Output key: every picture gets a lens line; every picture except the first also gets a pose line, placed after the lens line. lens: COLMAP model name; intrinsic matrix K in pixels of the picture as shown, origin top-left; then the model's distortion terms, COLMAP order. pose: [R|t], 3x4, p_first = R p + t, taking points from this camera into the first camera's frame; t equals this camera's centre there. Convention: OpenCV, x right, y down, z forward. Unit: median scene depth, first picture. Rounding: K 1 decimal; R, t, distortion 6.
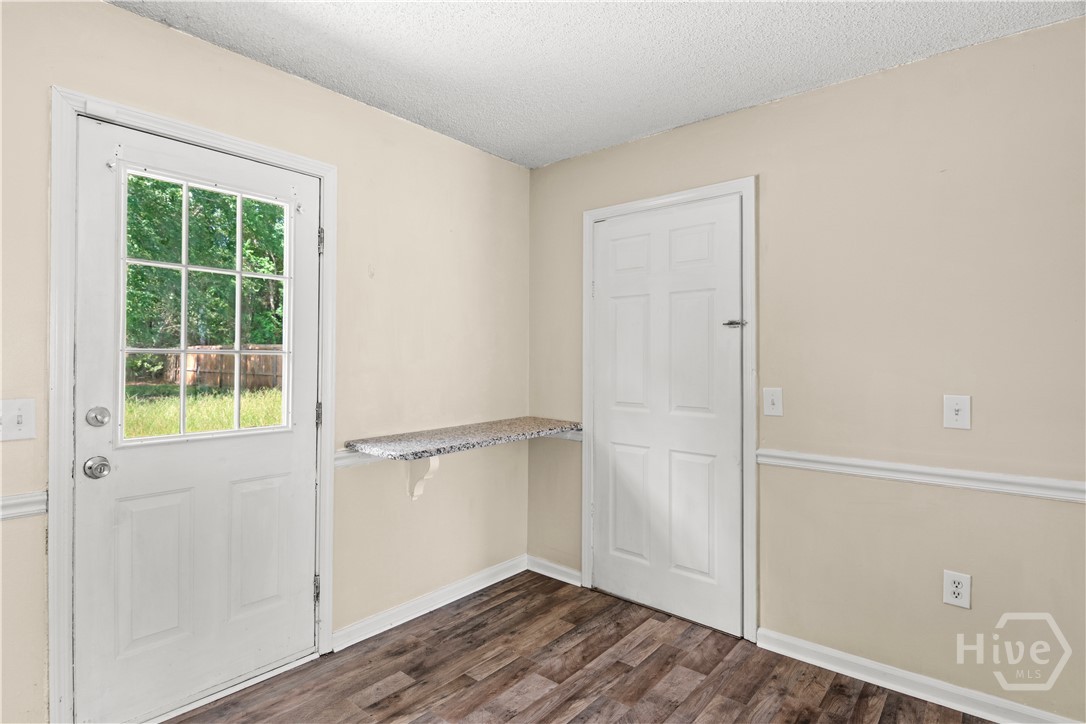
lens RADIAL K [[532.8, 0, 544.7], [0, 532.8, 355.1], [0, 0, 1]] dist [-0.011033, 0.000010]
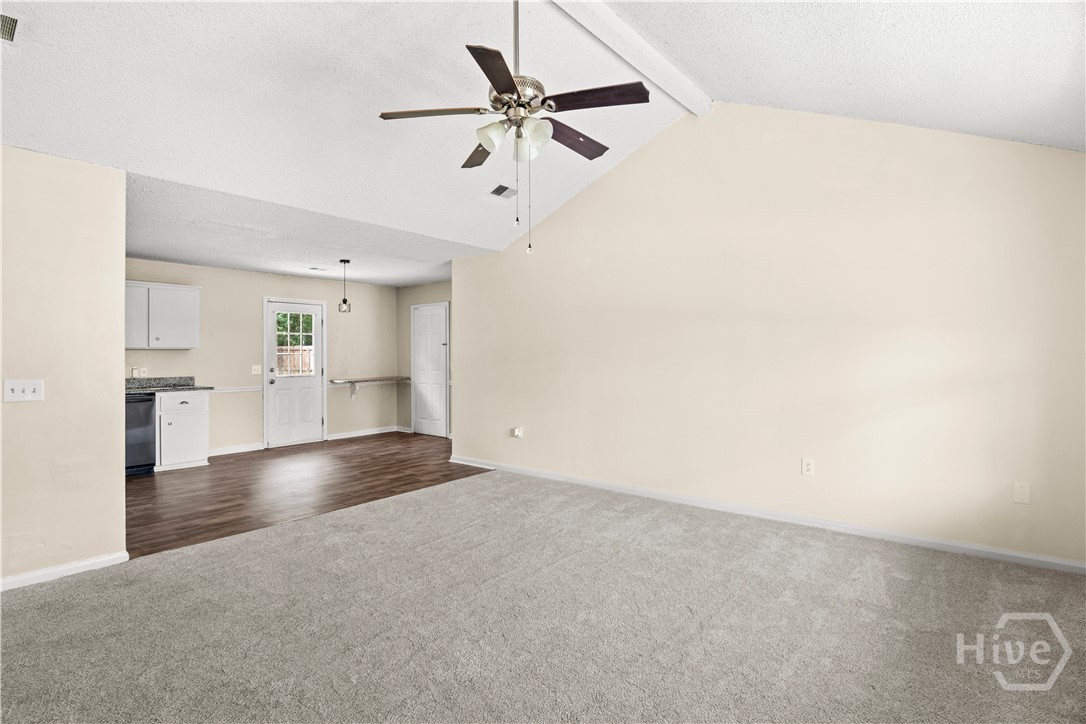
lens RADIAL K [[532.8, 0, 535.4], [0, 532.8, 354.6], [0, 0, 1]] dist [-0.011033, 0.000010]
pose [[0.999921, -0.008088, -0.009586, 1.028692], [0.008170, 0.999930, 0.008540, -0.022663], [0.009516, -0.008618, 0.999918, -2.528844]]
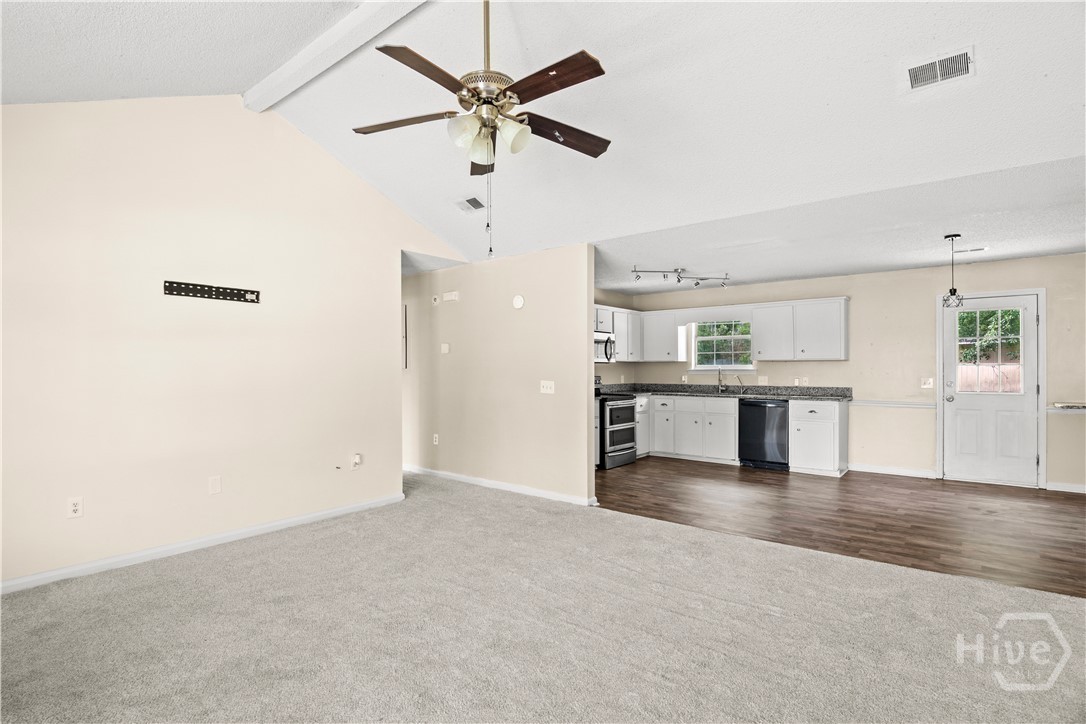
lens RADIAL K [[532.8, 0, 535.7], [0, 532.8, 372.6], [0, 0, 1]] dist [-0.011033, 0.000010]
pose [[0.008399, 0.004203, -0.999956, 2.008890], [0.012013, 0.999919, 0.004304, -0.006928], [0.999893, -0.012049, 0.008348, -1.357740]]
